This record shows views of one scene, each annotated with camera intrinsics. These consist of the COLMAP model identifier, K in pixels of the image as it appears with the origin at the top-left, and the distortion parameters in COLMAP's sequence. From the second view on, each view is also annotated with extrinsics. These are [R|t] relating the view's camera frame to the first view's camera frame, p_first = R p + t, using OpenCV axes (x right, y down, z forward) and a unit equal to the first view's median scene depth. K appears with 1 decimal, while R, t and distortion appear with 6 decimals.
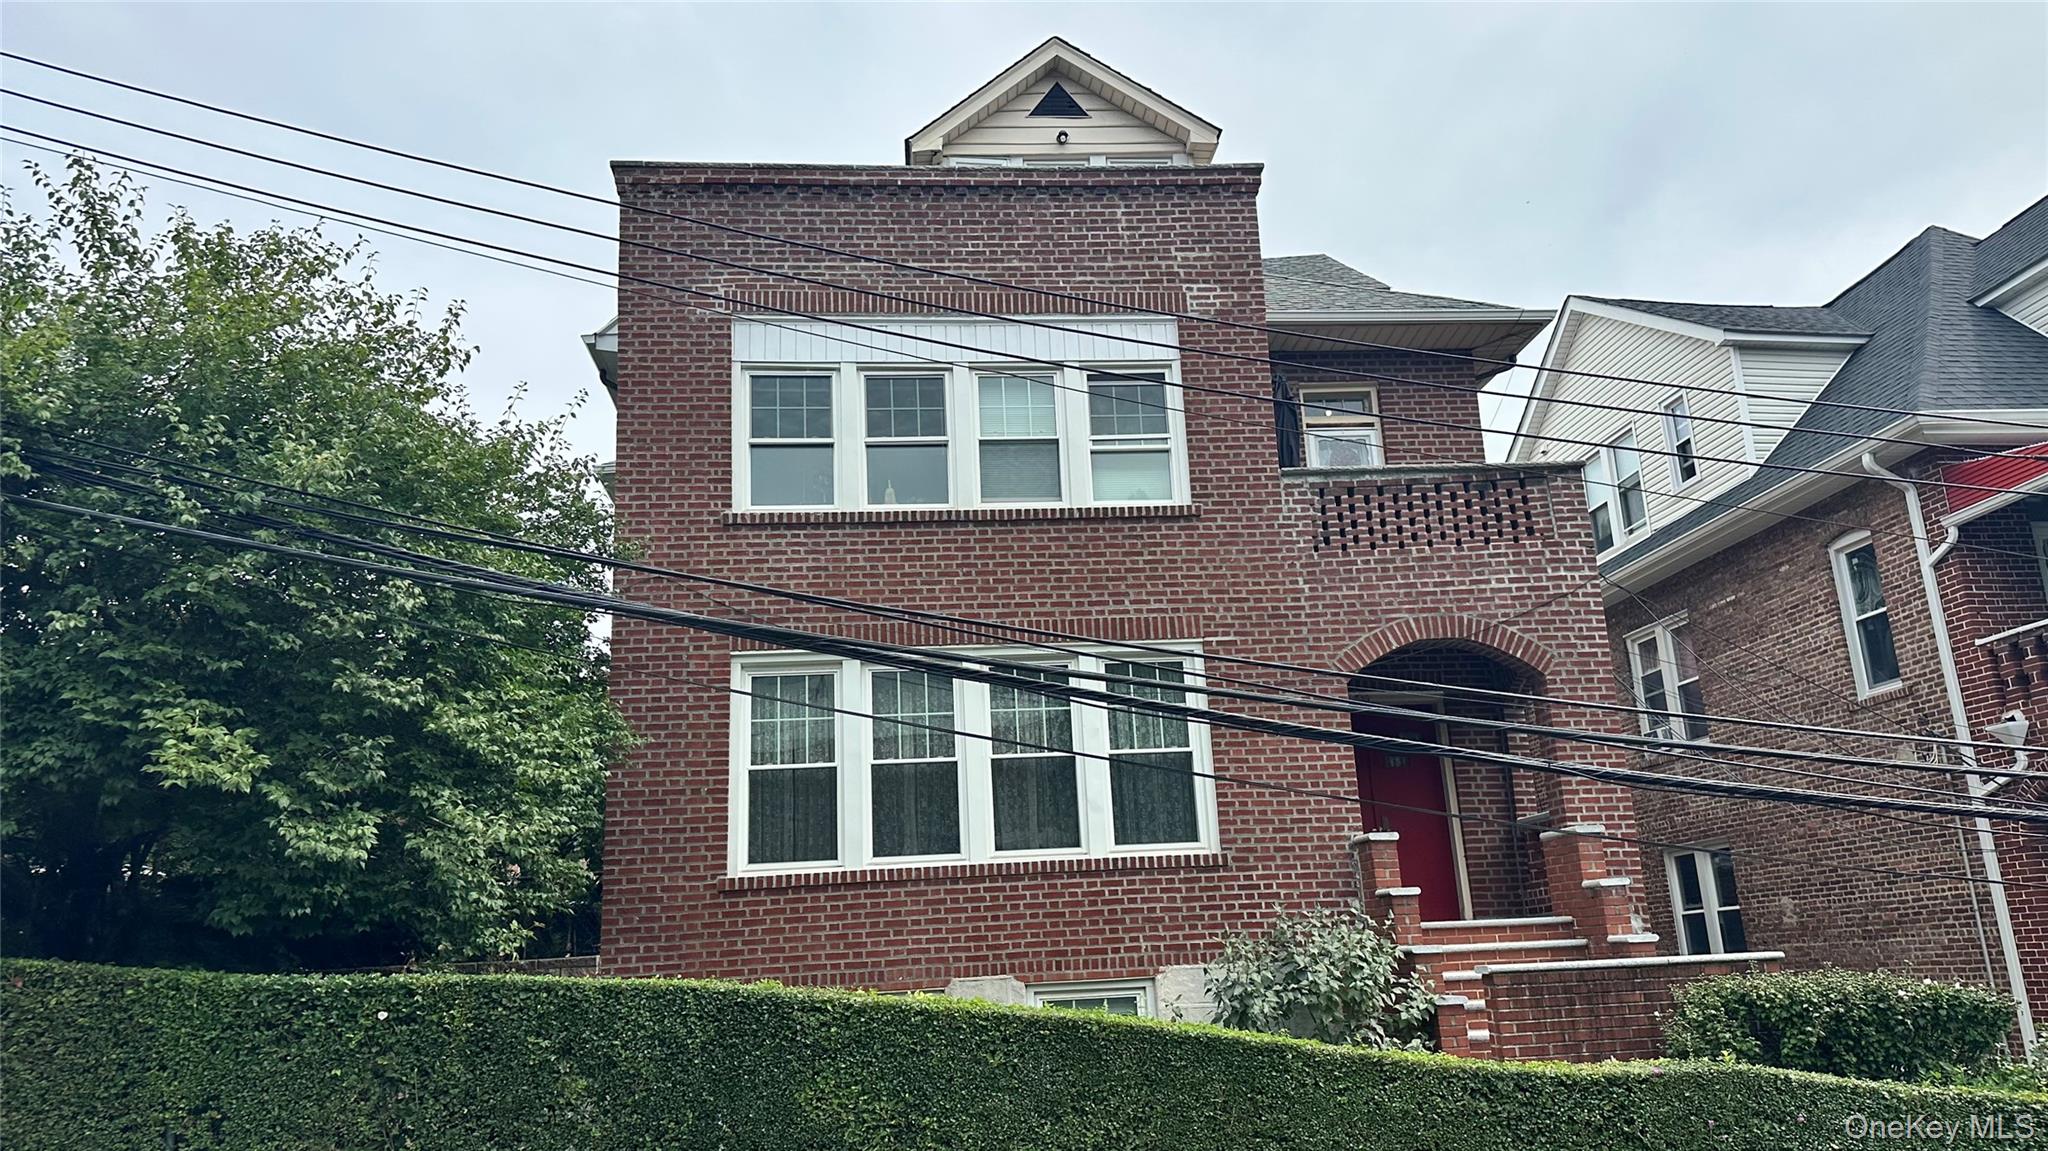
lens RADIAL K [[1372.6, 0, 1024.0], [0, 1372.6, 575.5], [0, 0, 1]] dist [0.128001, -0.260175]
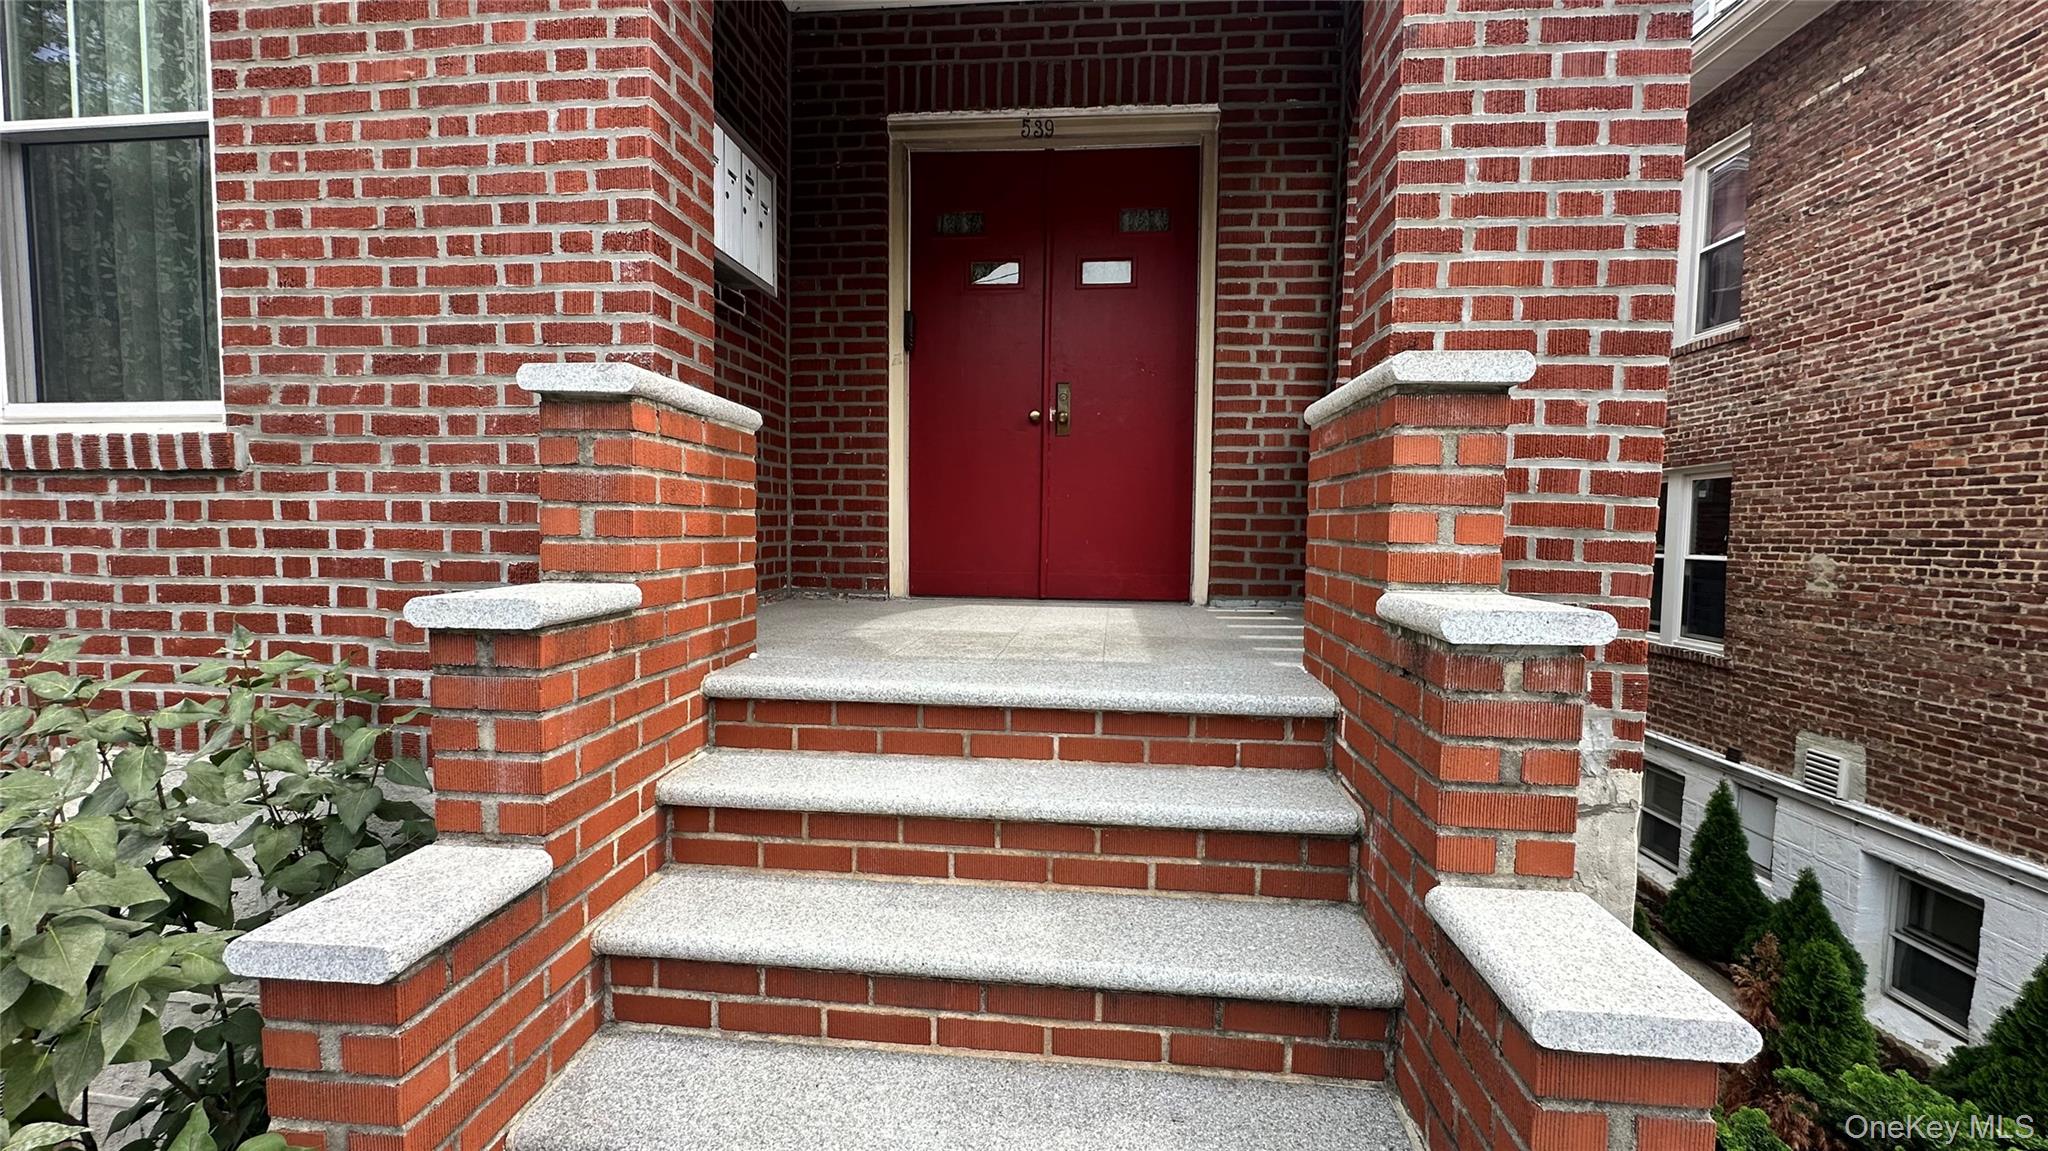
lens RADIAL K [[813.8, 0, 1024.0], [0, 813.8, 575.5], [0, 0, 1]] dist [-0.003220, 0.000358]
pose [[0.983011, 0.064329, -0.171903, 0.354988], [-0.003586, 0.943122, 0.332427, 0.167204], [0.183510, -0.326163, 0.927331, 0.839888]]
